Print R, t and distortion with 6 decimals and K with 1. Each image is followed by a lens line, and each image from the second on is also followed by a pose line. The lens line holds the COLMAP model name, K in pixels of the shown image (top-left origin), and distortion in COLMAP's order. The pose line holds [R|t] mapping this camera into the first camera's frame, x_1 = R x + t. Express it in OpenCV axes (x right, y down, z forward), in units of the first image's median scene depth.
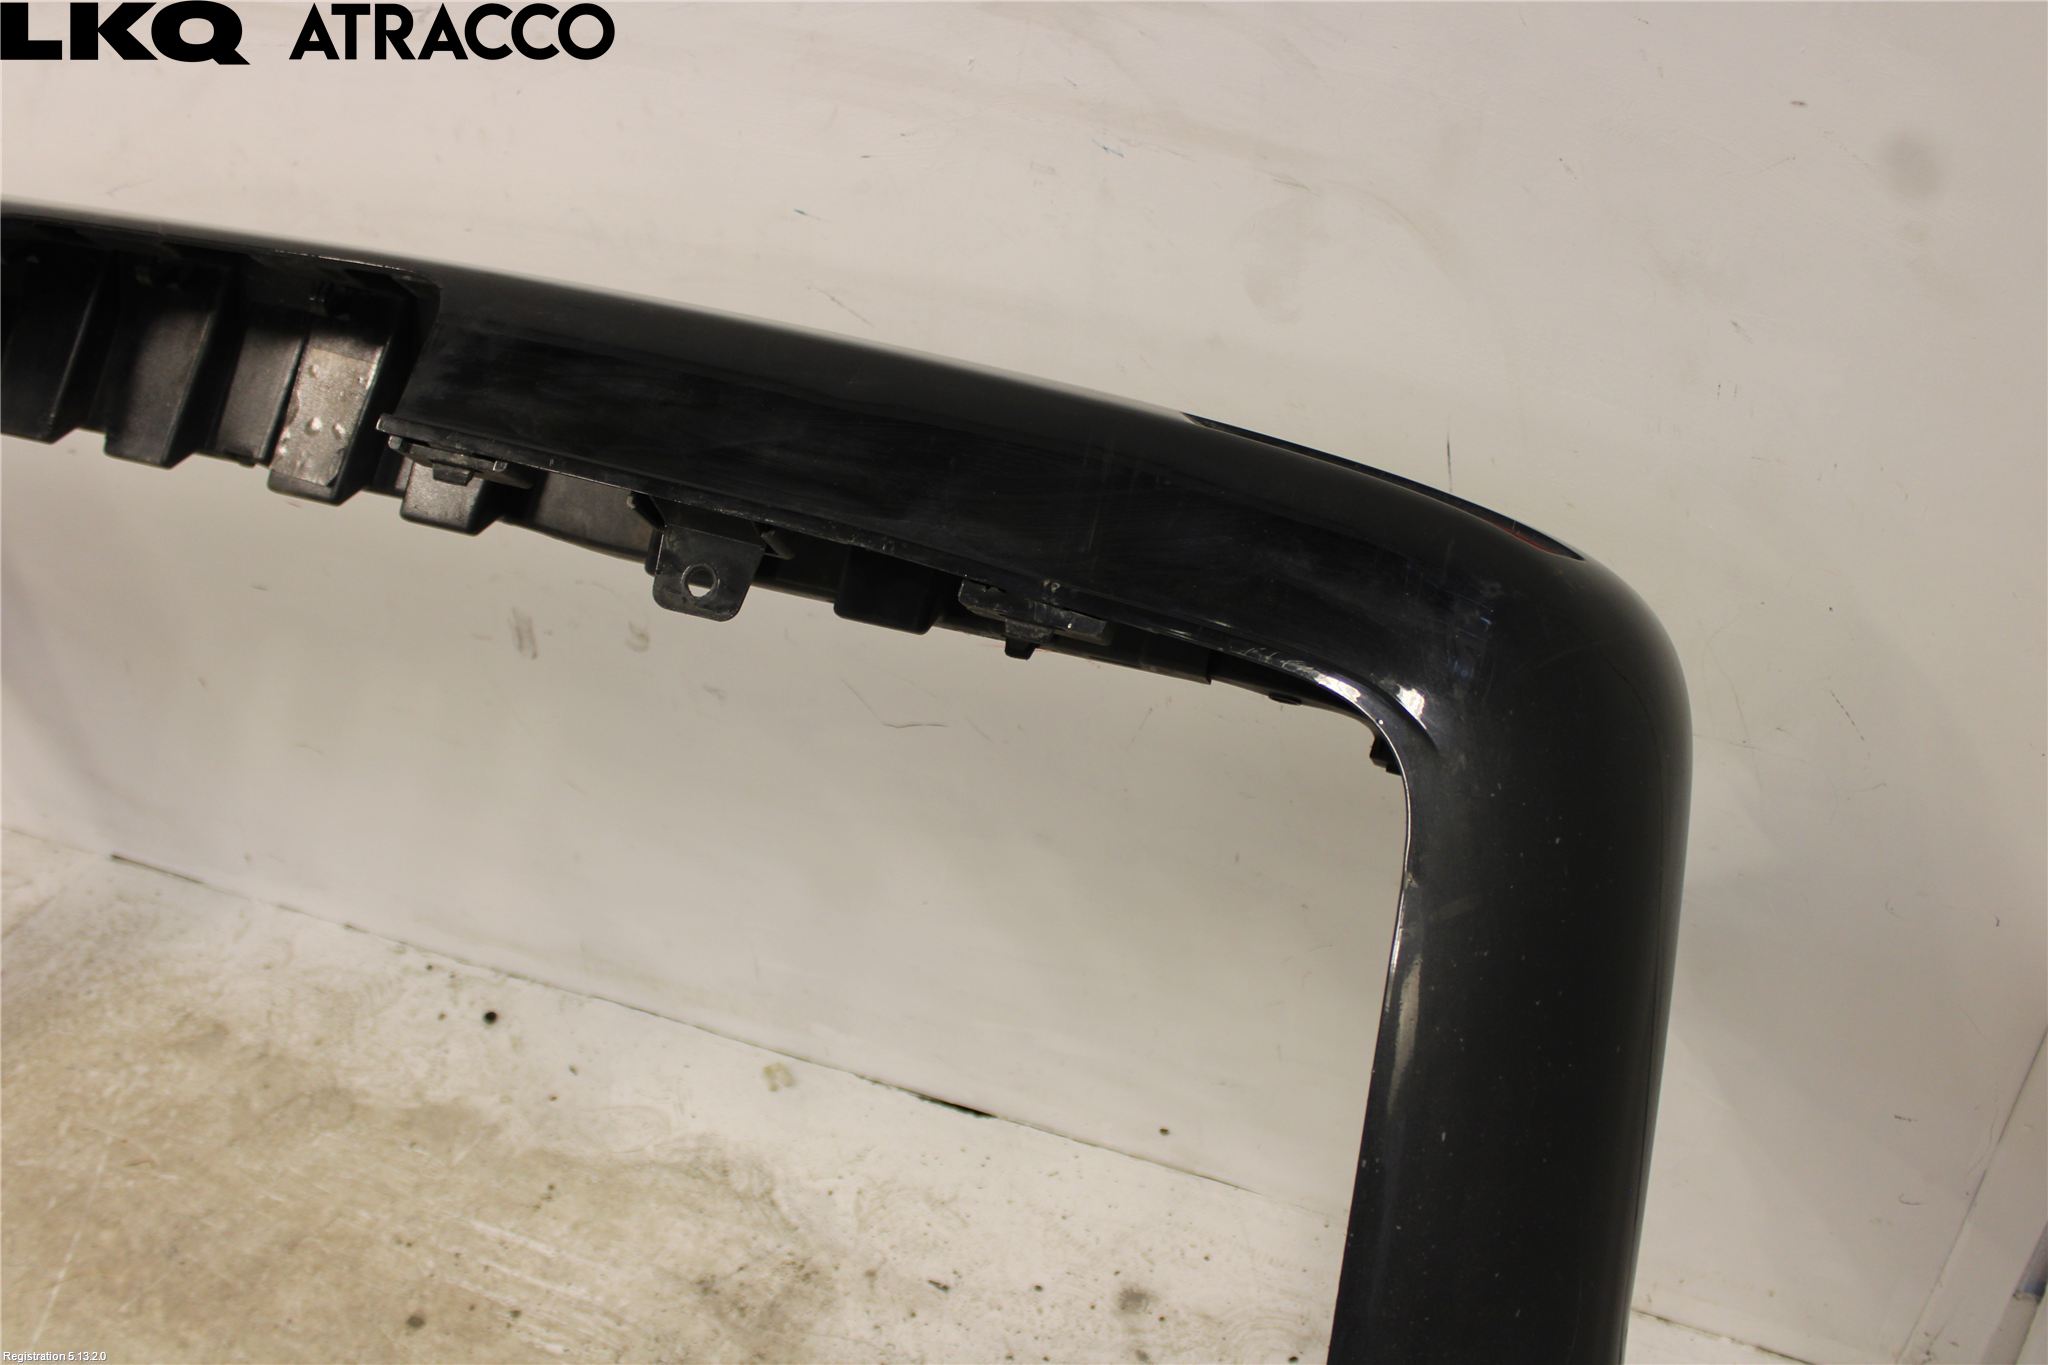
lens RADIAL K [[1915.7, 0, 1008.6], [0, 1915.7, 680.0], [0, 0, 1]] dist [-0.079089, 0.000000]
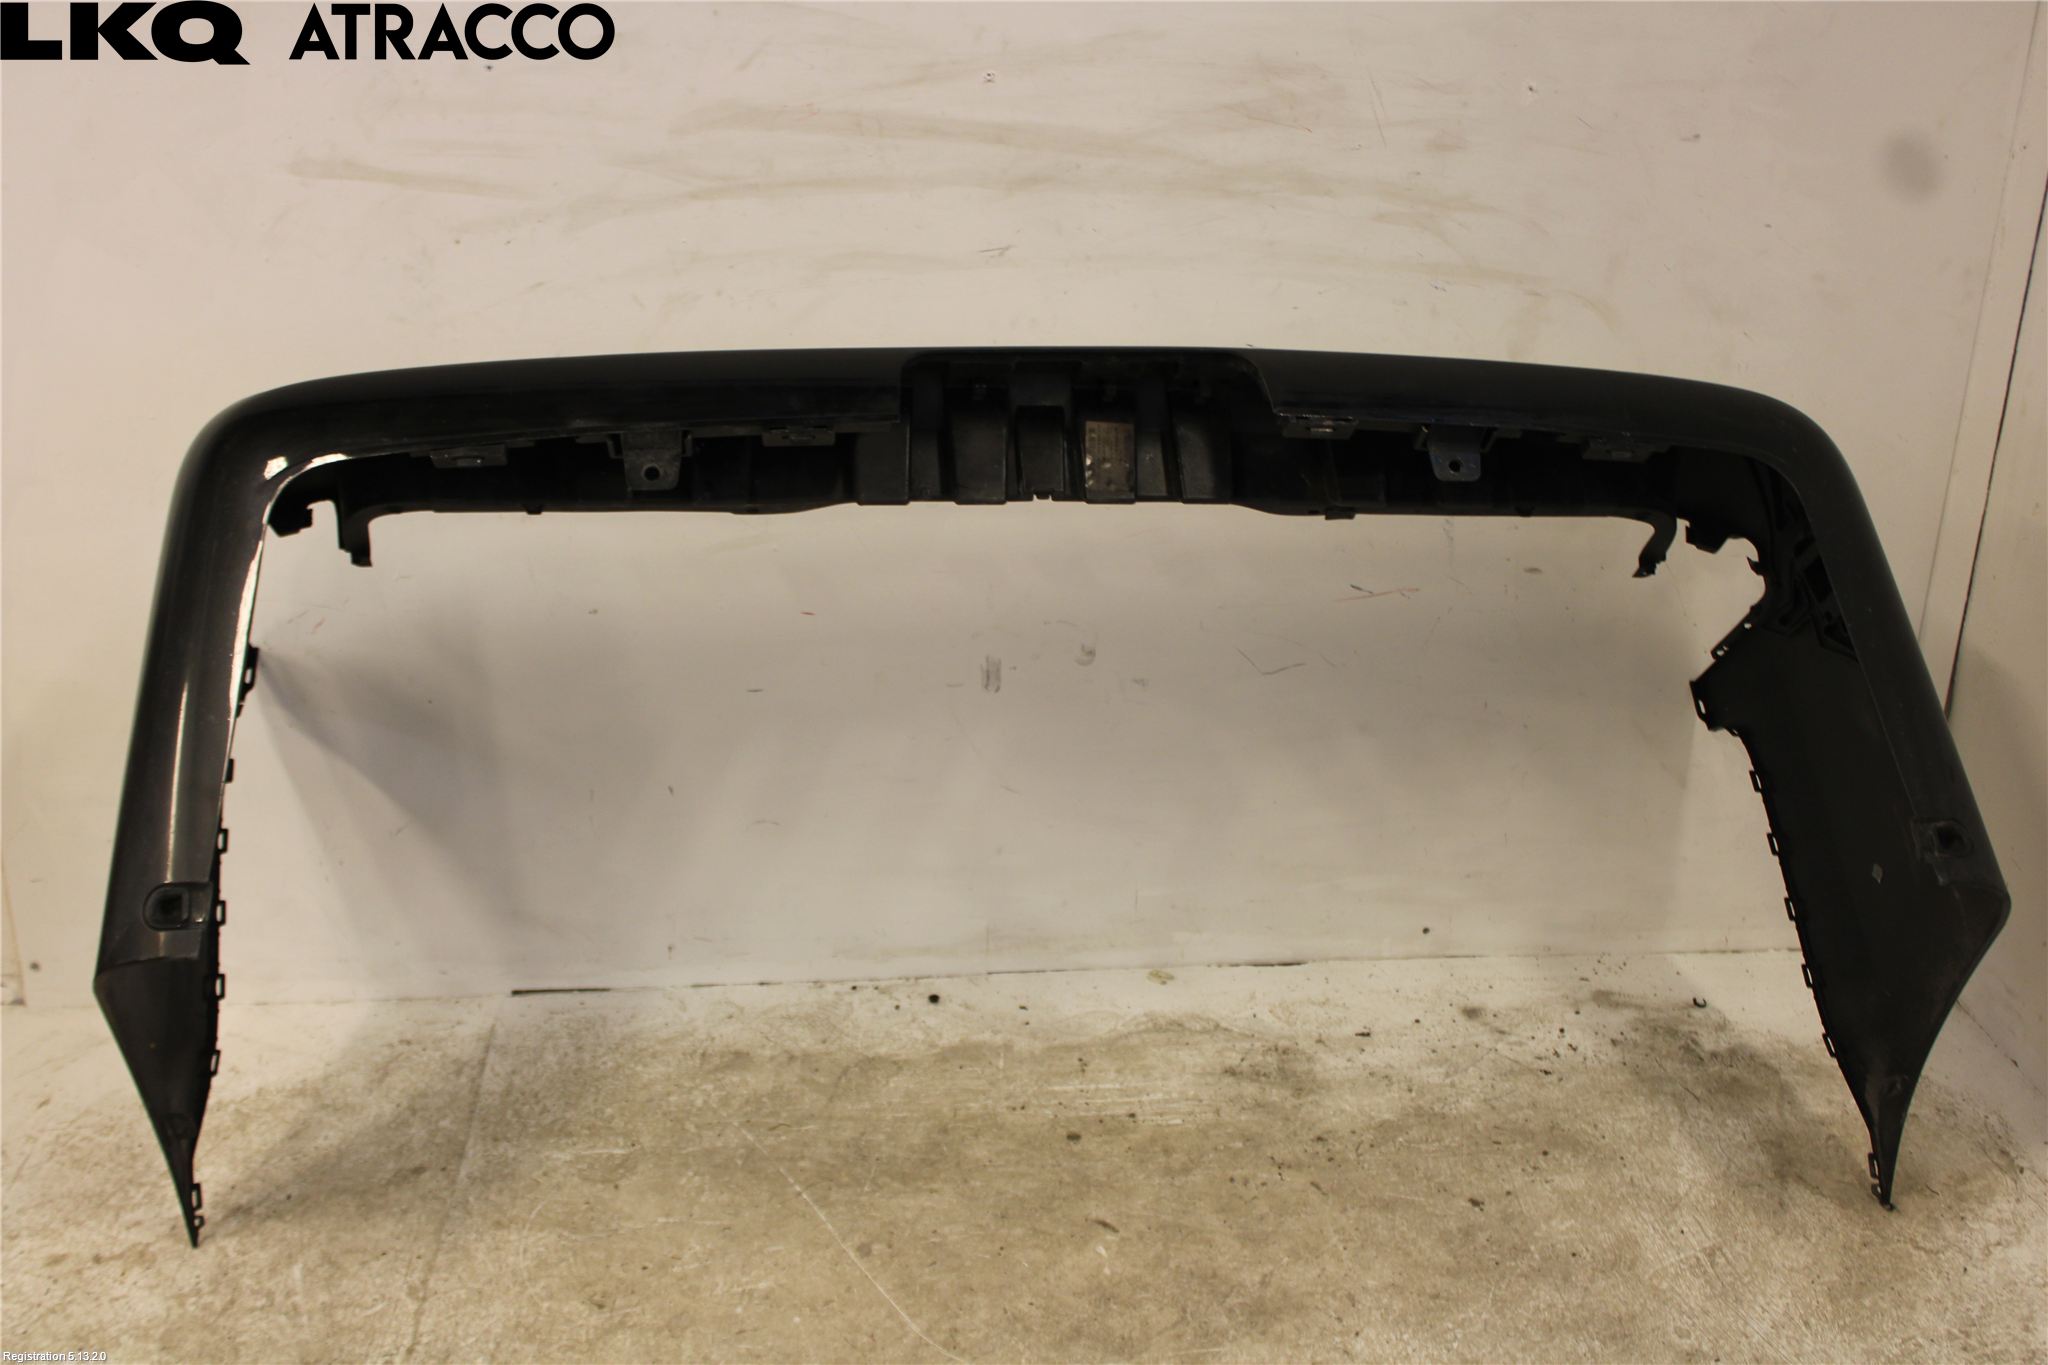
lens RADIAL K [[2135.8, 0, 1015.7], [0, 2135.8, 687.5], [0, 0, 1]] dist [-0.064047, 0.000000]
pose [[0.887950, -0.140824, 0.437851, -0.926188], [0.234851, 0.957339, -0.168368, 0.256829], [-0.395461, 0.252332, 0.883142, -0.432057]]
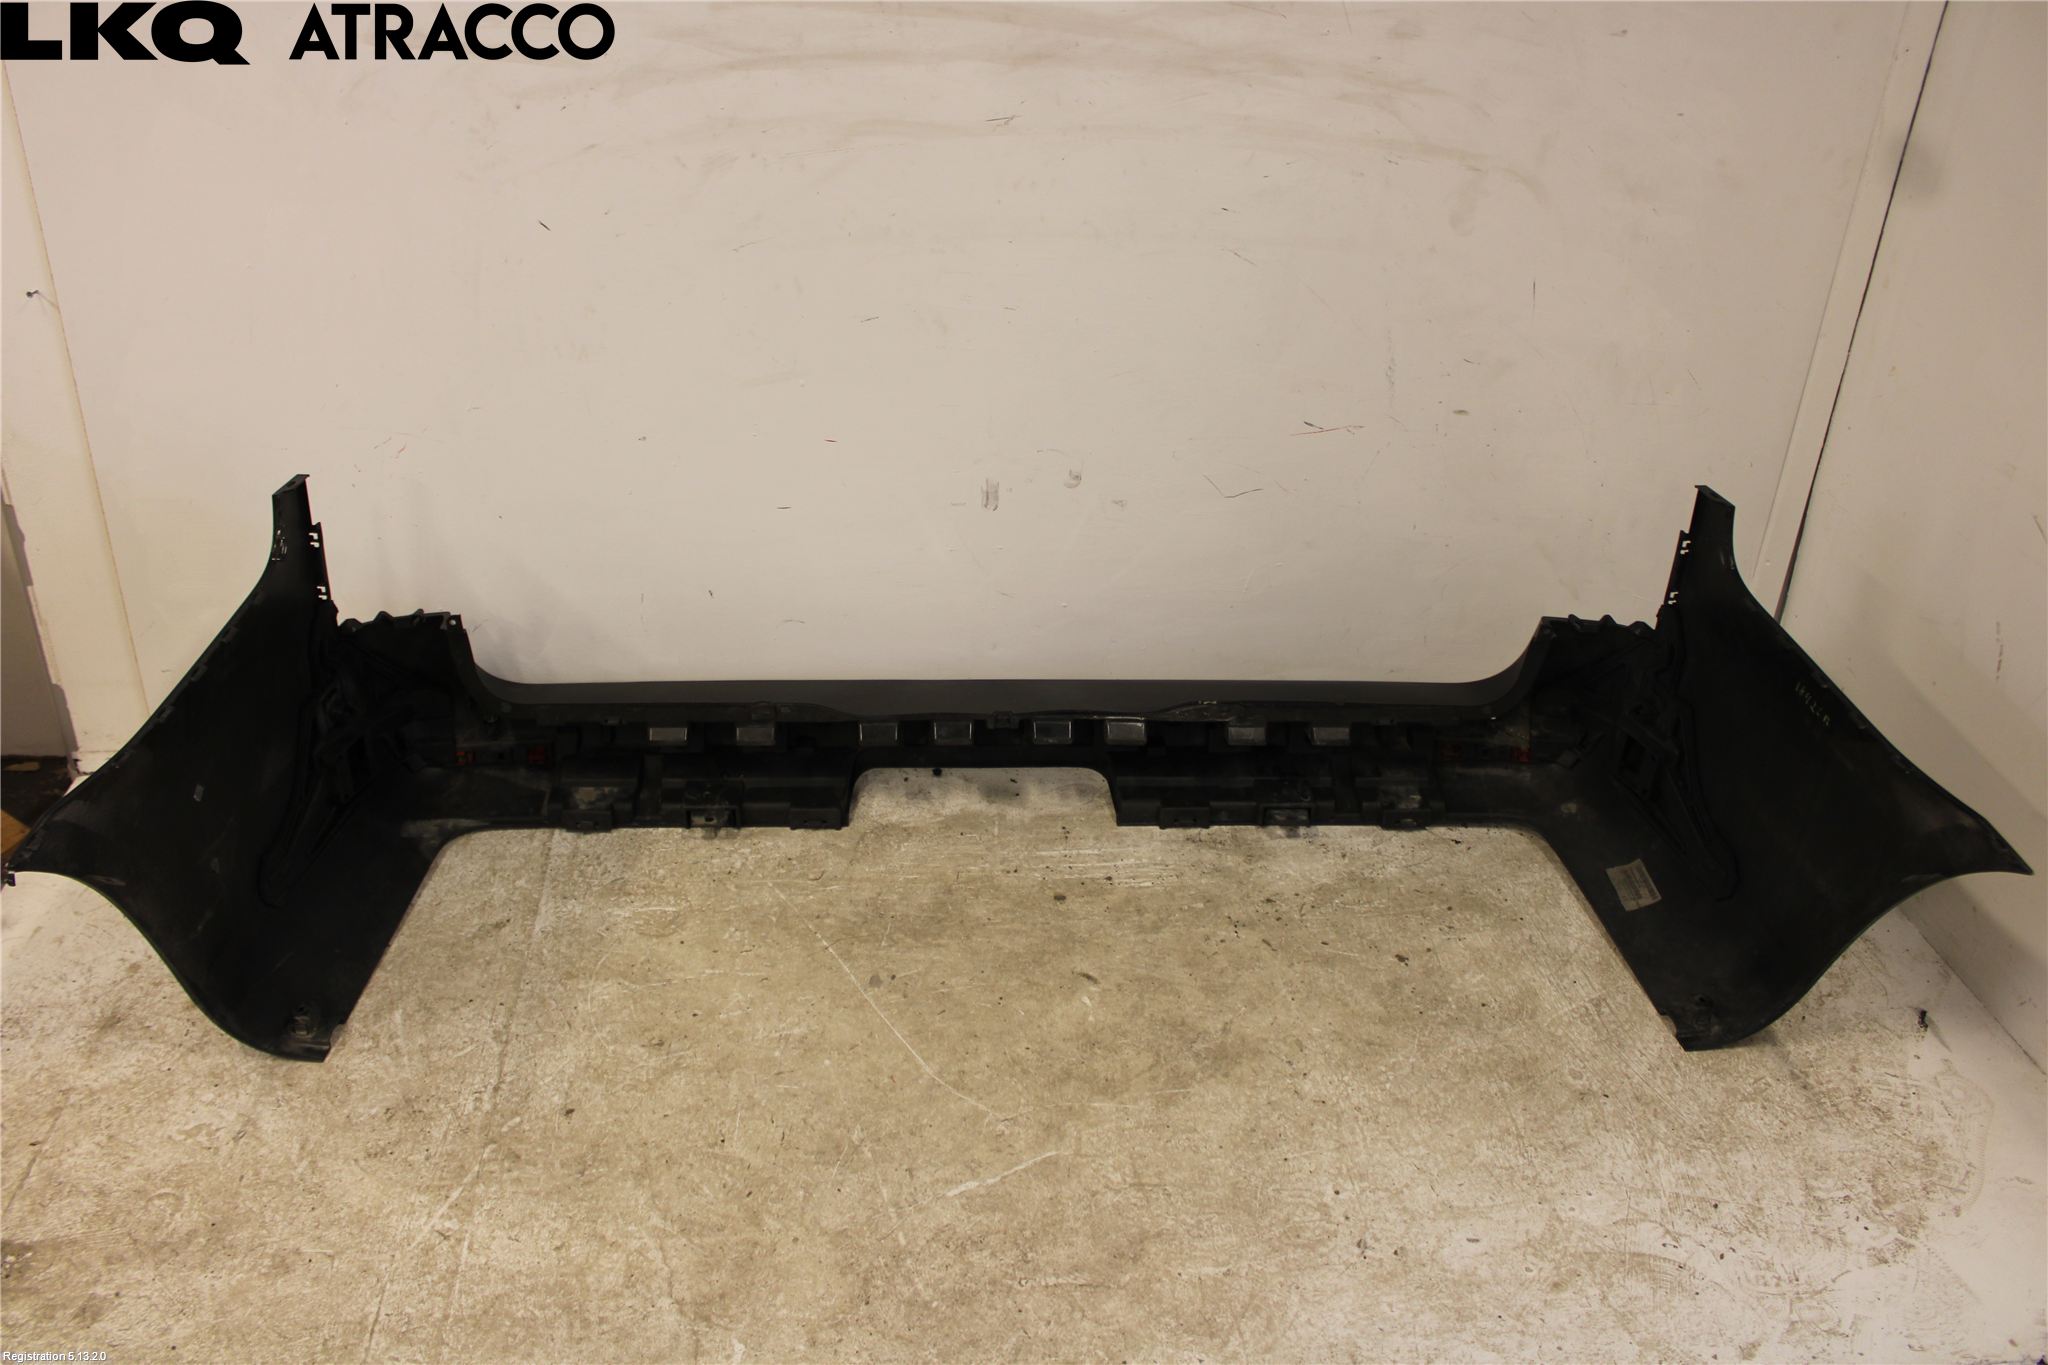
lens RADIAL K [[1699.6, 0, 1015.1], [0, 1699.6, 678.1], [0, 0, 1]] dist [-0.118214, 0.022307]
pose [[0.878704, -0.187140, 0.439156, -0.890879], [0.227046, 0.973077, -0.039633, 0.189384], [-0.419916, 0.134534, 0.897536, -0.310042]]
